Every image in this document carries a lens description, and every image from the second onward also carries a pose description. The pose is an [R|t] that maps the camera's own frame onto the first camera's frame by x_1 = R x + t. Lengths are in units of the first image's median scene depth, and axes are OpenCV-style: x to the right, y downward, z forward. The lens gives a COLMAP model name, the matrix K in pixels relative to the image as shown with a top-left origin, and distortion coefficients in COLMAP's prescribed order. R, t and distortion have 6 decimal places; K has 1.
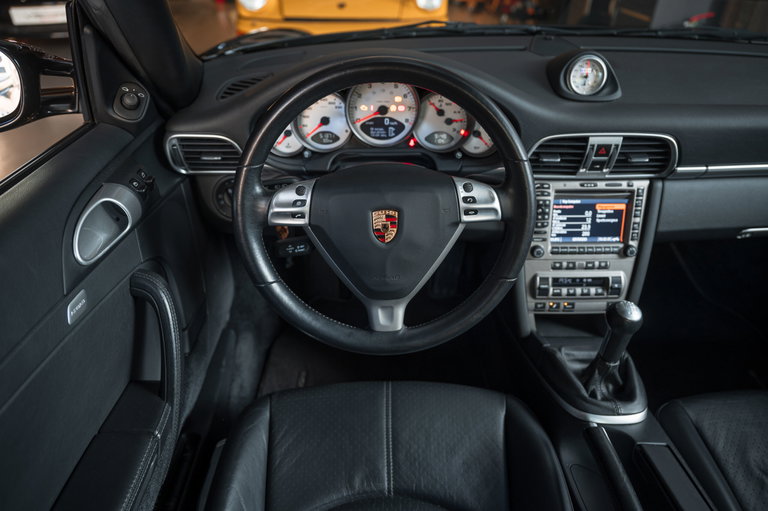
lens RADIAL K [[468.9, 0, 384.0], [0, 468.9, 255.5], [0, 0, 1]] dist [0.001217, -0.000008]
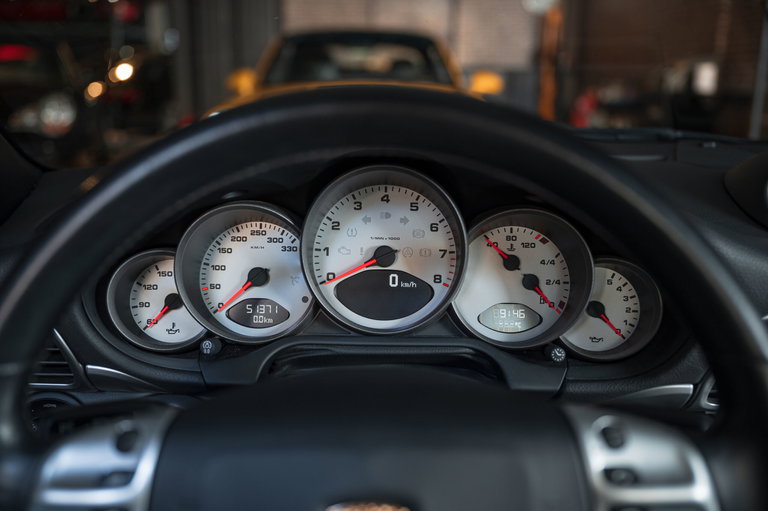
lens RADIAL K [[733.1, 0, 384.0], [0, 733.1, 255.5], [0, 0, 1]] dist [0.010310, 0.003114]
pose [[0.999320, 0.011502, -0.035046, 0.021614], [-0.023095, 0.935947, -0.351382, -0.057798], [0.028760, 0.351952, 0.935576, 0.327315]]
